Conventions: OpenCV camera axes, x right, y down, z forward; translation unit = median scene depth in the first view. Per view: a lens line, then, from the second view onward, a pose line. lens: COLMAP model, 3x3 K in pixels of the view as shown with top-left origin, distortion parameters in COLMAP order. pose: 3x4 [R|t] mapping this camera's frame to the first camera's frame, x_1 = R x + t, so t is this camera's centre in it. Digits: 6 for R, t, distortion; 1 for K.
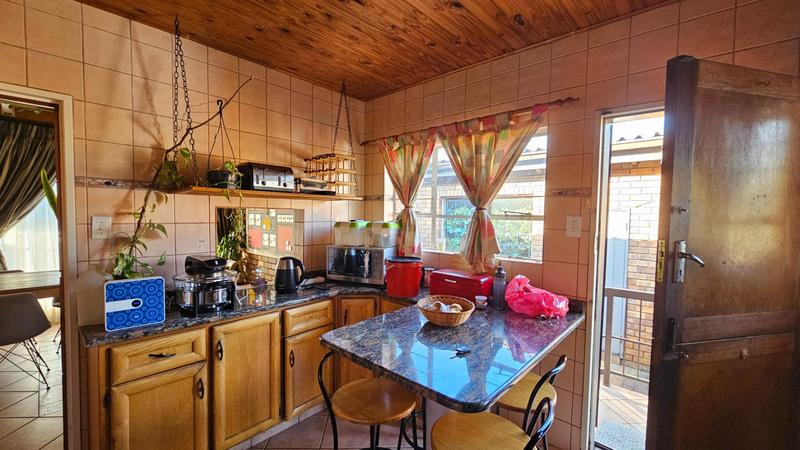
lens RADIAL K [[328.0, 0, 394.9], [0, 328.0, 229.9], [0, 0, 1]] dist [0.000656, -0.001335]
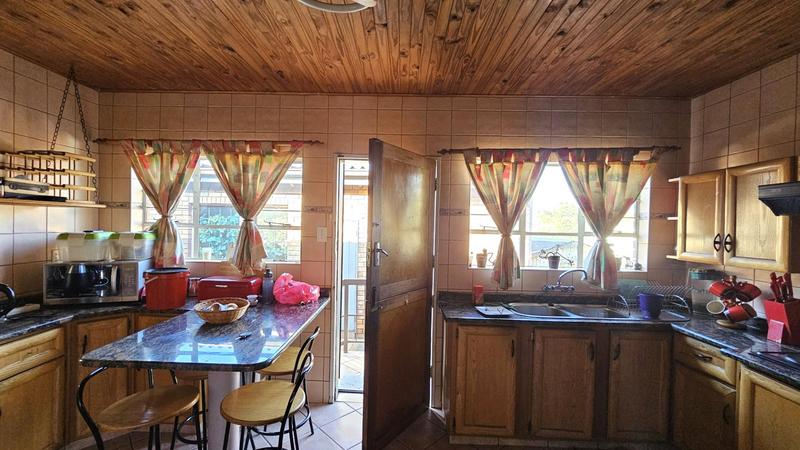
lens RADIAL K [[328.0, 0, 394.4], [0, 328.0, 227.9], [0, 0, 1]] dist [0.000656, -0.001335]
pose [[0.748689, -0.005865, 0.662895, -0.121011], [0.022649, 0.999603, -0.016737, -0.006278], [-0.662534, 0.027545, 0.748525, -0.202699]]
